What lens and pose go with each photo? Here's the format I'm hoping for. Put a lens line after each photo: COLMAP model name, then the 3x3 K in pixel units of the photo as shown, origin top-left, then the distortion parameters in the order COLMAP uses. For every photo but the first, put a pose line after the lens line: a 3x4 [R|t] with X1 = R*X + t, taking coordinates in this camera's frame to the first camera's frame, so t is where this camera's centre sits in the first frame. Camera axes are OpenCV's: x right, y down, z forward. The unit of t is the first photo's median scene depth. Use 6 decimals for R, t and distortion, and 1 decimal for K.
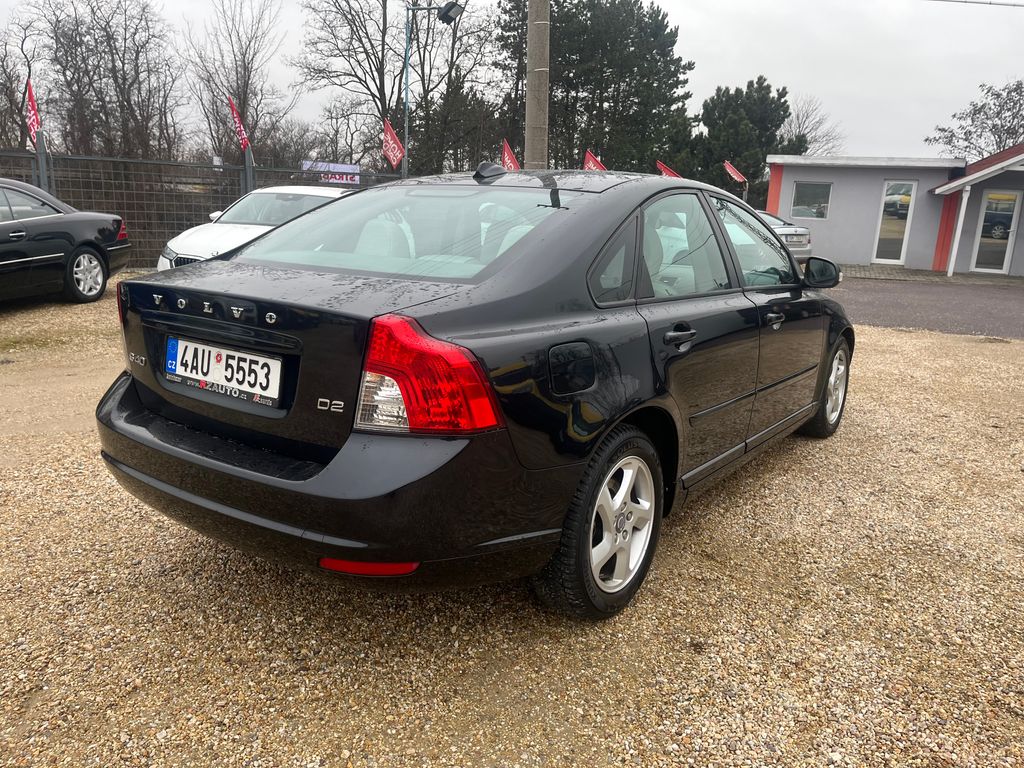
lens RADIAL K [[764.6, 0, 532.1], [0, 764.6, 380.3], [0, 0, 1]] dist [0.061928, -0.073560]
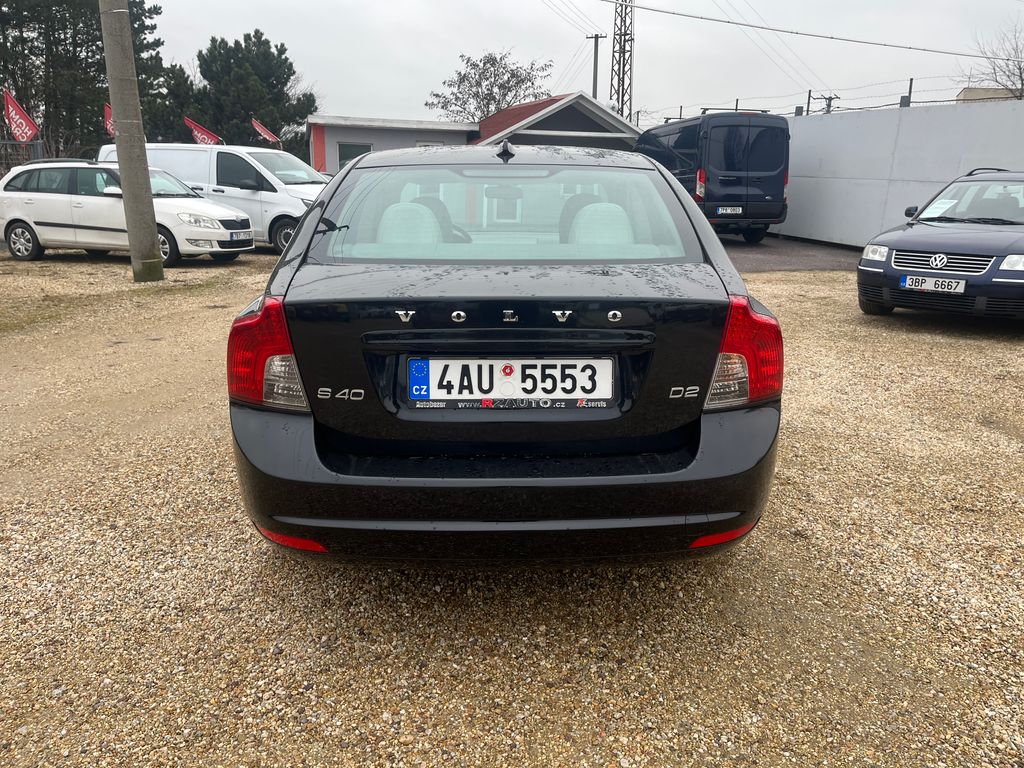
lens RADIAL K [[764.6, 0, 517.8], [0, 764.6, 384.8], [0, 0, 1]] dist [0.061928, -0.073560]
pose [[0.803843, -0.180709, 0.566728, -0.880251], [0.148374, 0.983536, 0.103161, -0.099950], [-0.576039, 0.001163, 0.817421, 0.251388]]
